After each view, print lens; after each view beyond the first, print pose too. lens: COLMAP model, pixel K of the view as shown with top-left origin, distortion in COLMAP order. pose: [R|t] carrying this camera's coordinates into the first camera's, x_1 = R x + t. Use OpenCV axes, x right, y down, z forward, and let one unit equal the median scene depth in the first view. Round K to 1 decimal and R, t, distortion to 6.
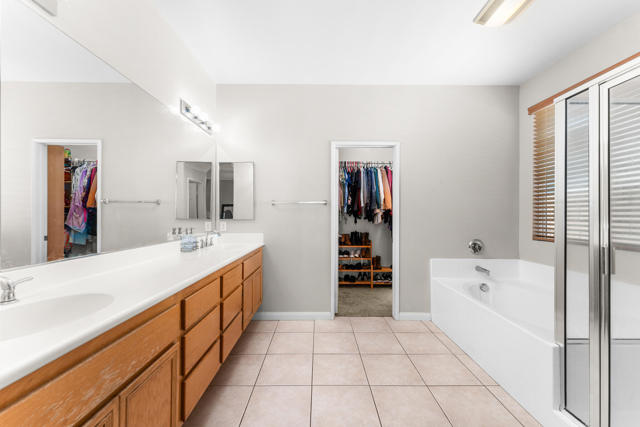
lens RADIAL K [[253.2, 0, 320.0], [0, 253.2, 213.5], [0, 0, 1]] dist [0.000659, -0.000064]
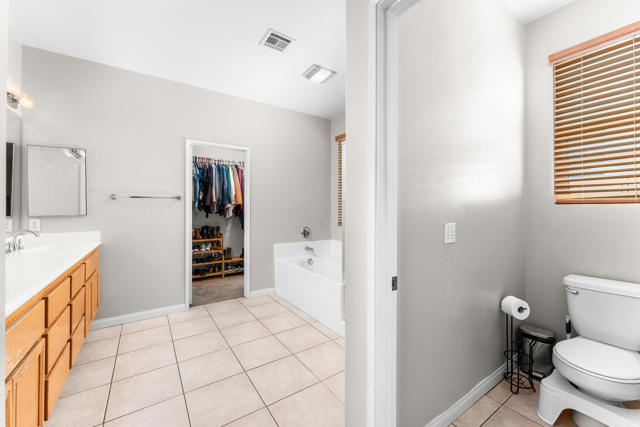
lens RADIAL K [[259.3, 0, 318.5], [0, 259.3, 208.5], [0, 0, 1]] dist [0.000109, -0.000031]
pose [[0.831858, -0.002754, 0.554982, -0.088681], [0.000682, 0.999992, 0.003940, -0.002827], [-0.554988, -0.002899, 0.831853, -0.177034]]
